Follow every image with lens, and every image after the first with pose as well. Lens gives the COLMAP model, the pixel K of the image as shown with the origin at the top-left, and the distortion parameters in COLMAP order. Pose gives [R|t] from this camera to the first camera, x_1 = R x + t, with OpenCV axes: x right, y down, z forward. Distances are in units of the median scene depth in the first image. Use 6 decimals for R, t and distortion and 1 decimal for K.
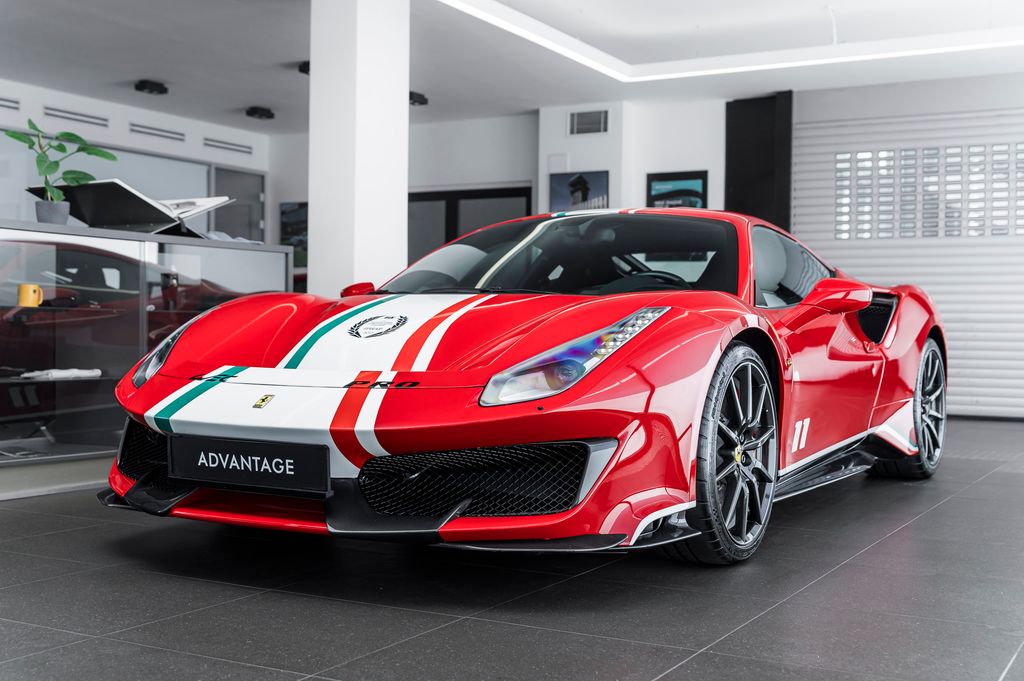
lens RADIAL K [[1216.3, 0, 512.5], [0, 1216.3, 340.3], [0, 0, 1]] dist [-0.039307, 0.000000]
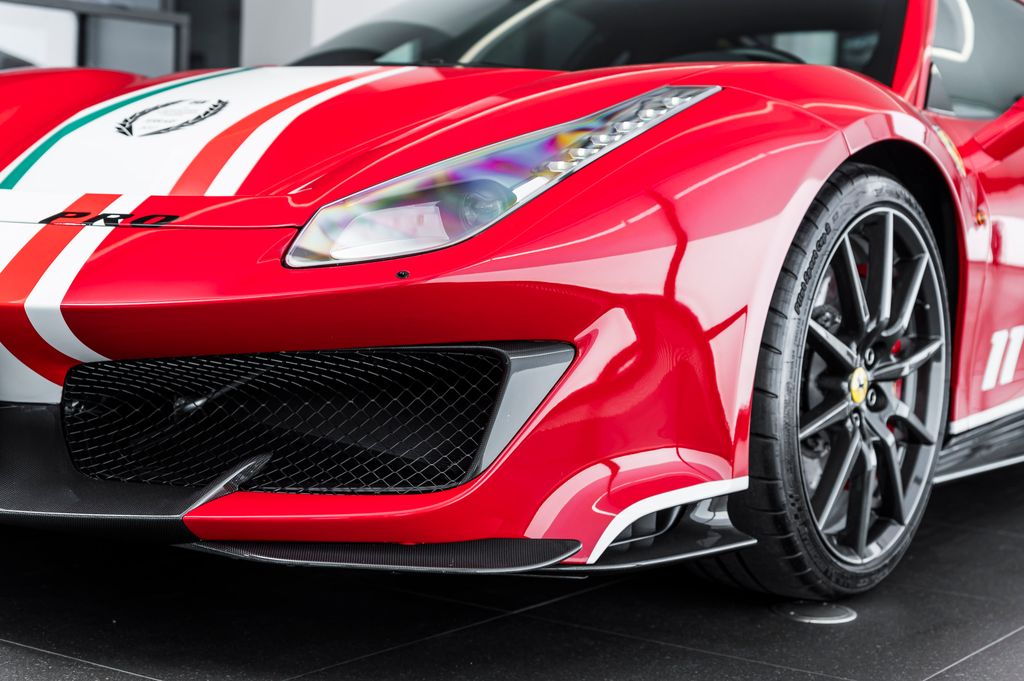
lens RADIAL K [[1832.5, 0, 511.7], [0, 1832.5, 338.5], [0, 0, 1]] dist [-0.049132, 0.000000]
pose [[0.996485, 0.036351, -0.075473, 0.114138], [-0.030939, 0.996948, 0.071674, 0.026246], [0.077848, -0.069087, 0.994569, 0.263391]]
